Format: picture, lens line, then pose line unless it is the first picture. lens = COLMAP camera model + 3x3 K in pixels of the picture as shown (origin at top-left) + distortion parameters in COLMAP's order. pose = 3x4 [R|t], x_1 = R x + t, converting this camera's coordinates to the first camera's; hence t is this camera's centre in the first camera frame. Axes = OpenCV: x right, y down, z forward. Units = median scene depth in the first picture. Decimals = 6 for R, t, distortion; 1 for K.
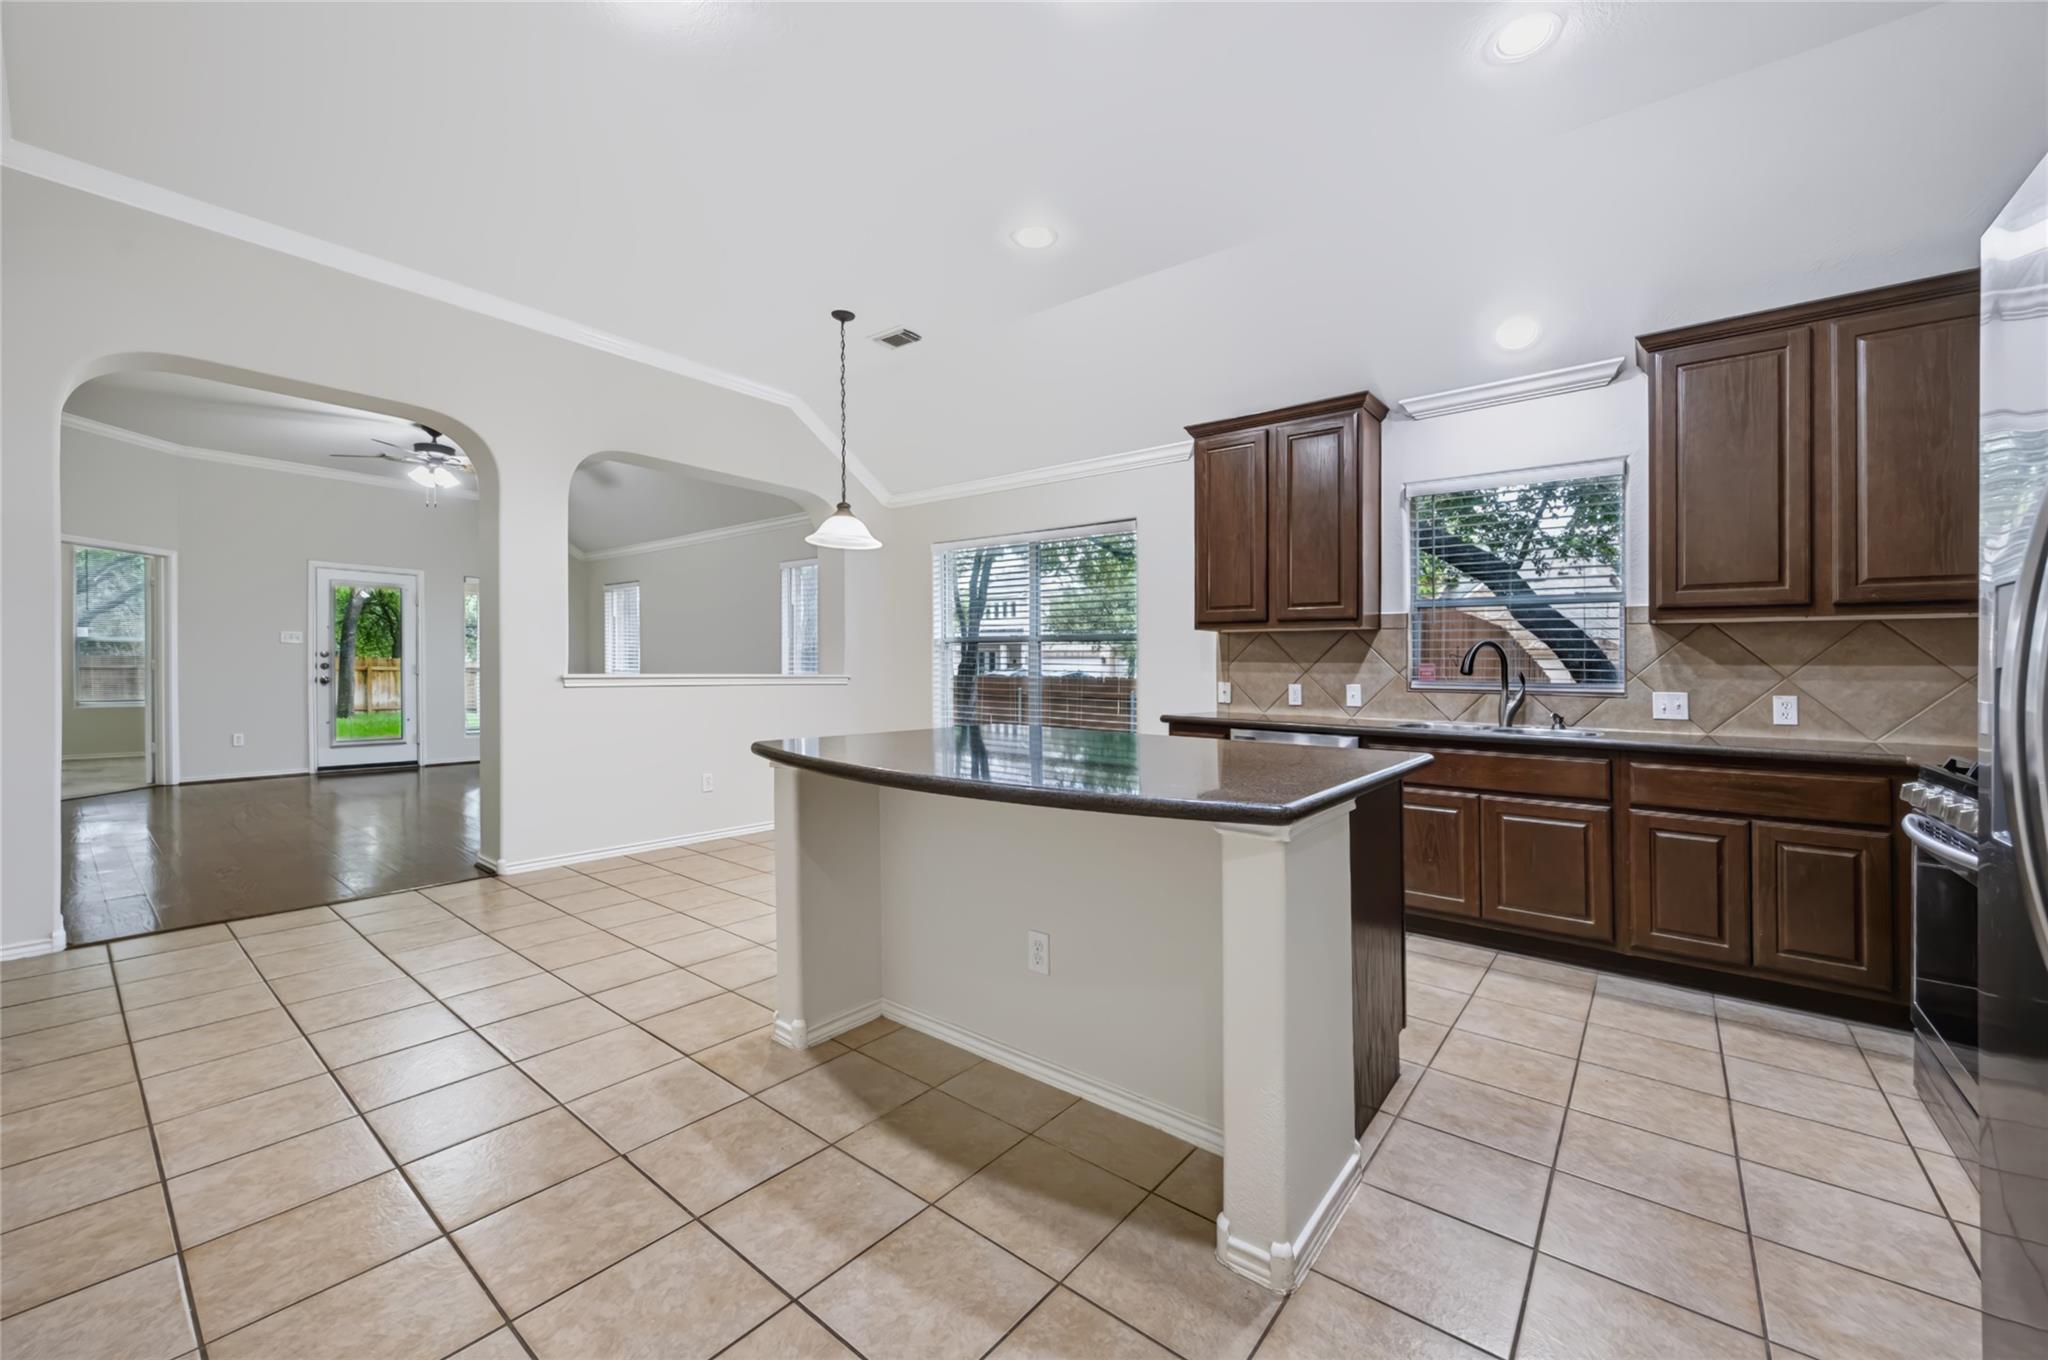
lens RADIAL K [[791.6, 0, 1032.2], [0, 791.6, 689.3], [0, 0, 1]] dist [0.000087, 0.000016]
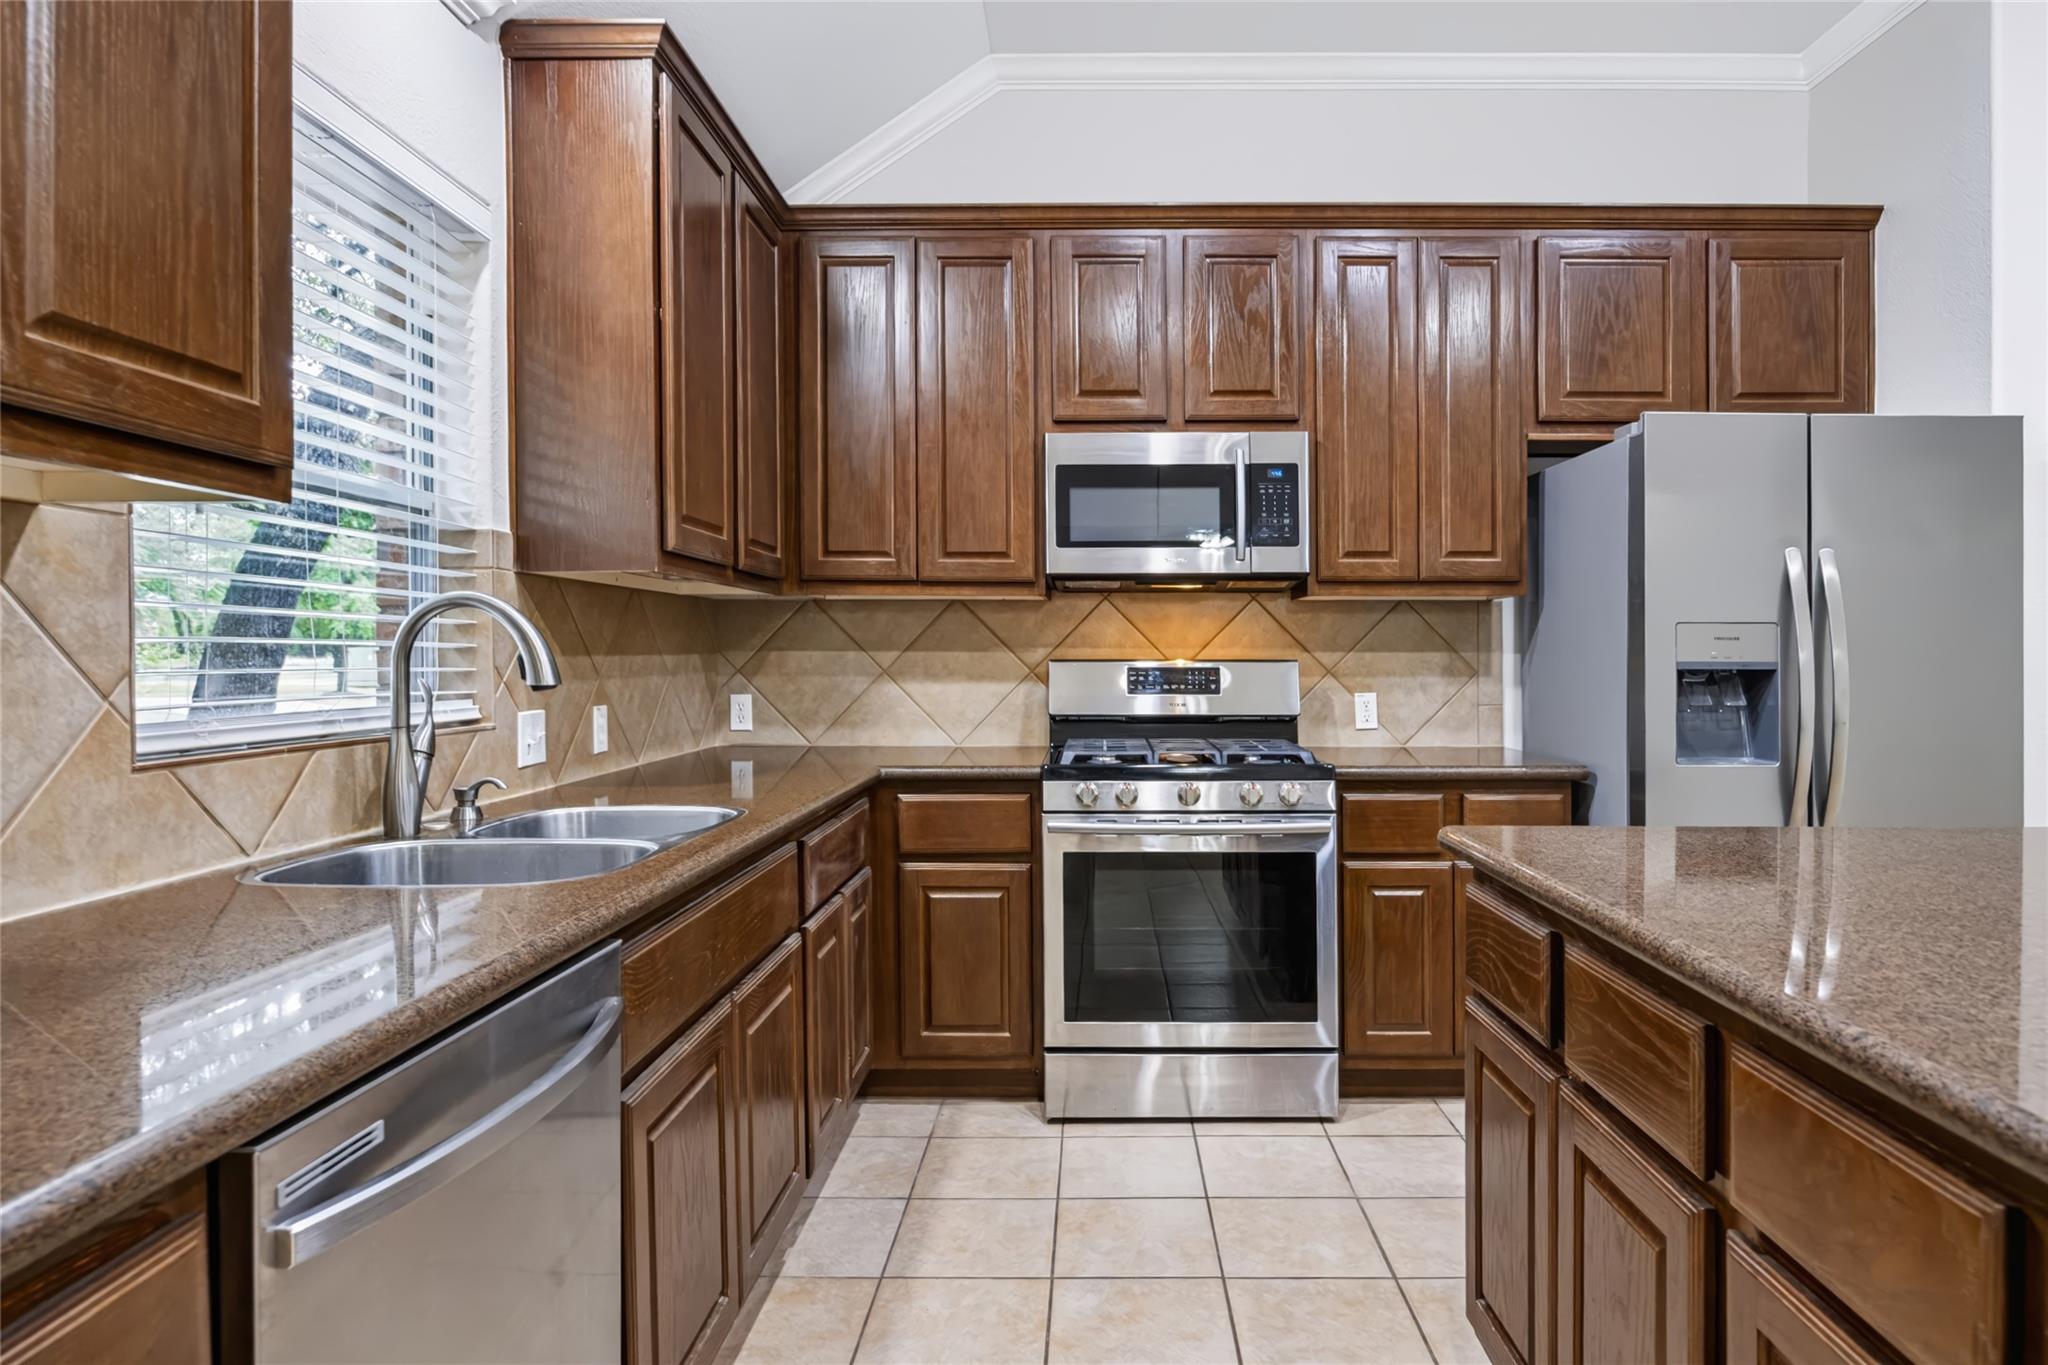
lens RADIAL K [[1187.0, 0, 1083.6], [0, 1187.0, 622.2], [0, 0, 1]] dist [-0.007665, -0.001228]
pose [[-0.619875, 0.002249, 0.784697, -0.001761], [0.003219, 0.999995, -0.000323, -0.055886], [-0.784694, 0.002326, -0.619879, 1.296535]]
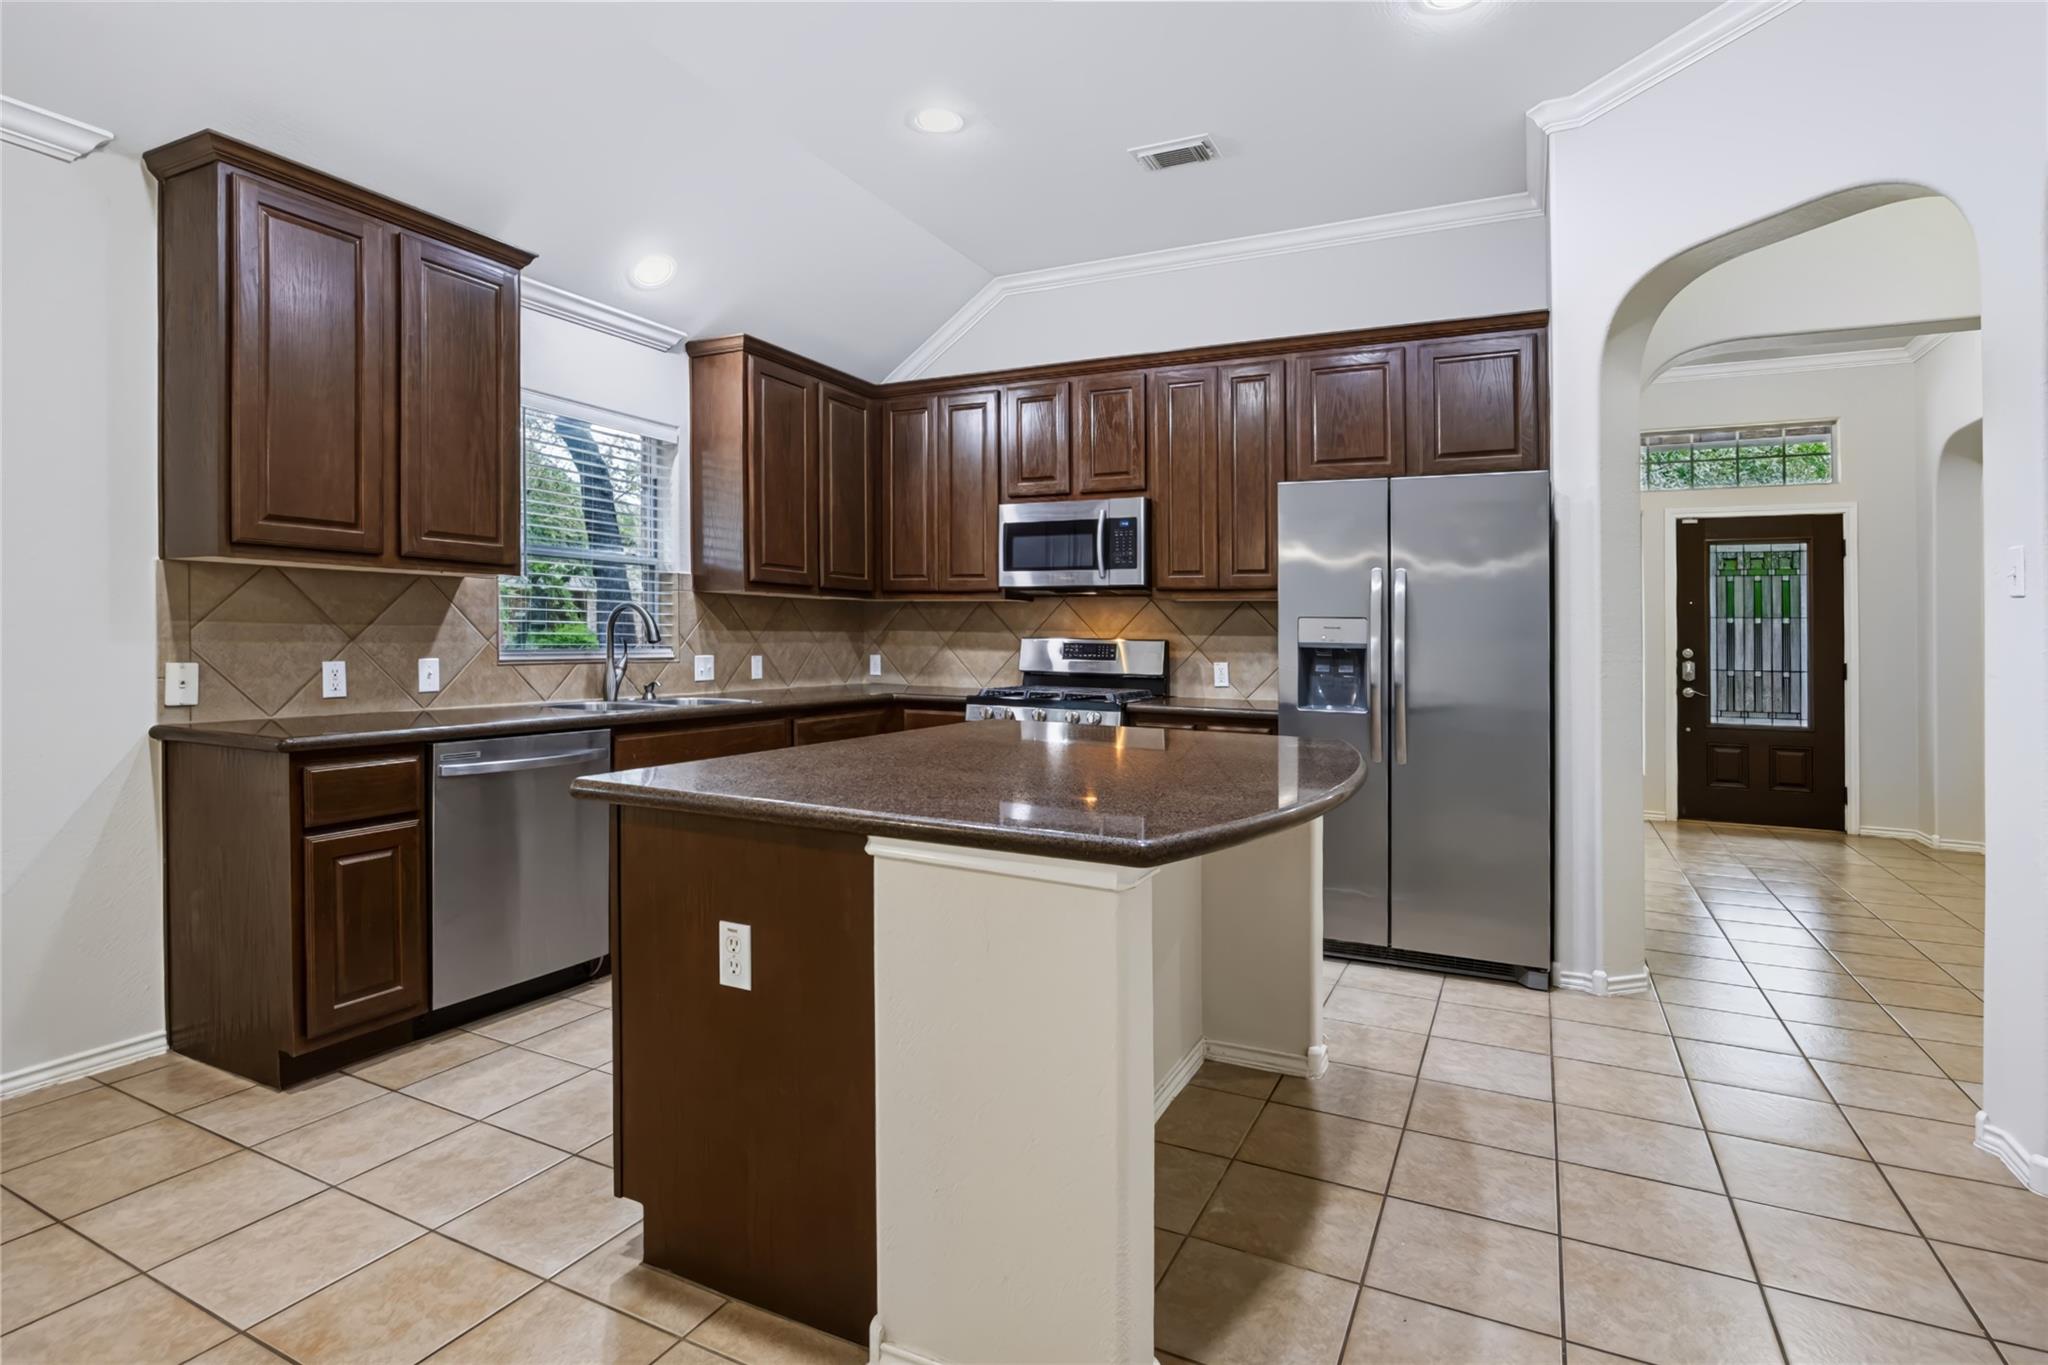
lens RADIAL K [[1027.7, 0, 1027.4], [0, 1027.7, 613.3], [0, 0, 1]] dist [-0.001355, -0.000492]
pose [[-0.213922, 0.000084, 0.976851, -0.724605], [-0.000092, 1.000000, -0.000106, -0.059060], [-0.976851, -0.000112, -0.213922, 0.945228]]
